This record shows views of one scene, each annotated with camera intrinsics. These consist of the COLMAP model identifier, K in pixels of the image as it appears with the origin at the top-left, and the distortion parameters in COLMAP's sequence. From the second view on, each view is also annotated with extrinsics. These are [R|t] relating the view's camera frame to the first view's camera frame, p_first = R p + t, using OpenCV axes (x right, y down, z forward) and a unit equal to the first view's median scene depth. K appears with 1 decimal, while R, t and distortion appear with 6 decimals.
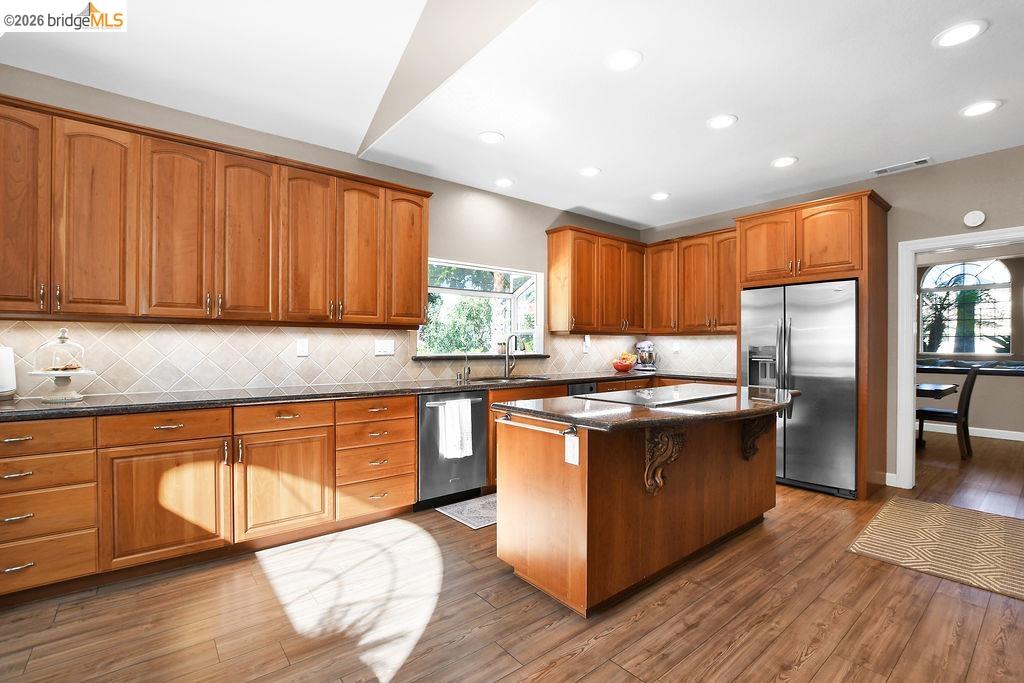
lens RADIAL K [[462.6, 0, 511.6], [0, 462.6, 342.4], [0, 0, 1]] dist [-0.019670, 0.000131]
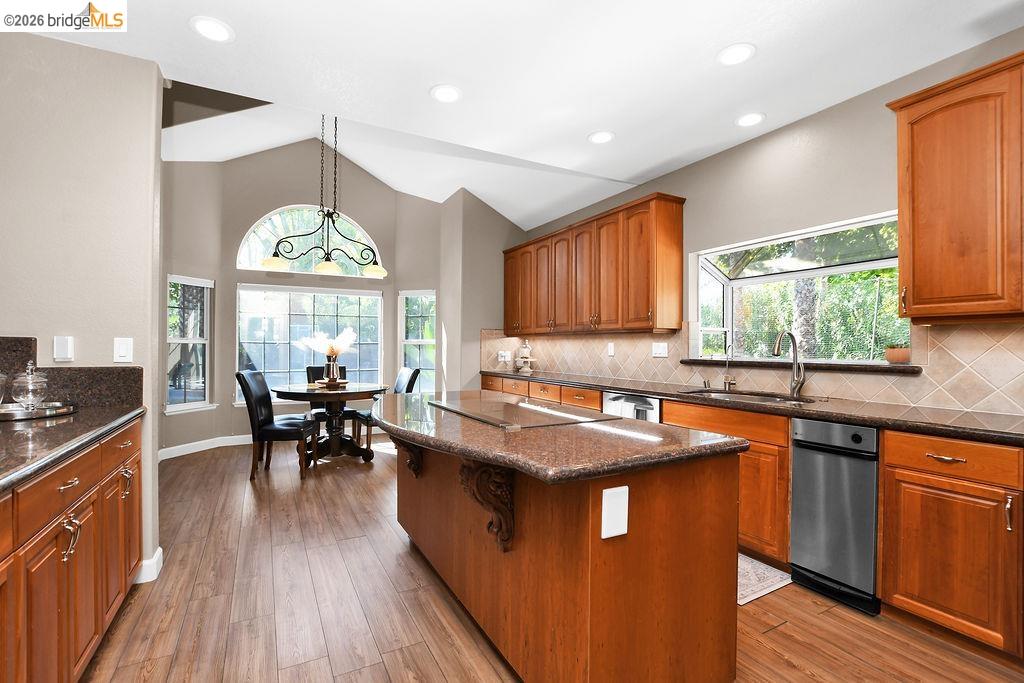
lens RADIAL K [[462.6, 0, 510.1], [0, 462.6, 345.9], [0, 0, 1]] dist [-0.019670, 0.000131]
pose [[-0.188825, -0.006284, -0.981991, 0.894868], [0.004432, 0.999964, -0.007251, 0.008742], [0.982001, -0.005722, -0.188791, 0.933250]]
